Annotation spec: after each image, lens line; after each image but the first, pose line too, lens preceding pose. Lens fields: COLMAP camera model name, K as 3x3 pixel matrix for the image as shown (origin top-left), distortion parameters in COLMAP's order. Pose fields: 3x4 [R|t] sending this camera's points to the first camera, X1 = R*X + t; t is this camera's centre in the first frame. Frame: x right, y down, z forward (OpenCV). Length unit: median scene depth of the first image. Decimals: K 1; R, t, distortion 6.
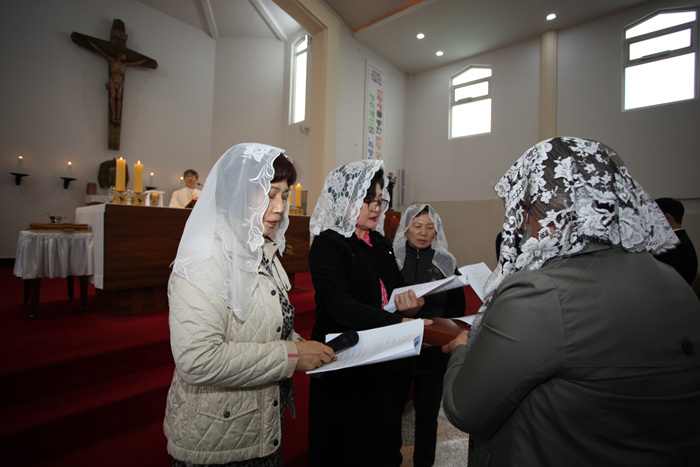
lens RADIAL K [[340.5, 0, 351.4], [0, 340.5, 230.4], [0, 0, 1]] dist [-0.064516, 0.022511]
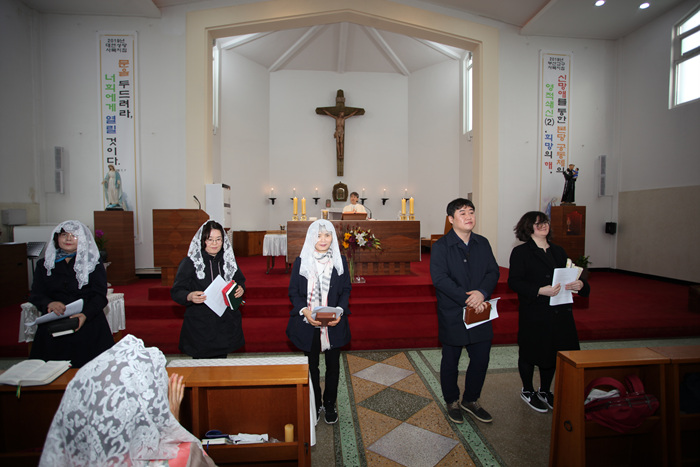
lens RADIAL K [[340.5, 0, 348.2], [0, 340.5, 235.0], [0, 0, 1]] dist [-0.064516, 0.022511]
pose [[0.709685, 0.005762, -0.704496, 0.364345], [0.016927, 0.999538, 0.025227, -0.013236], [0.704316, -0.029828, 0.709260, -0.081523]]
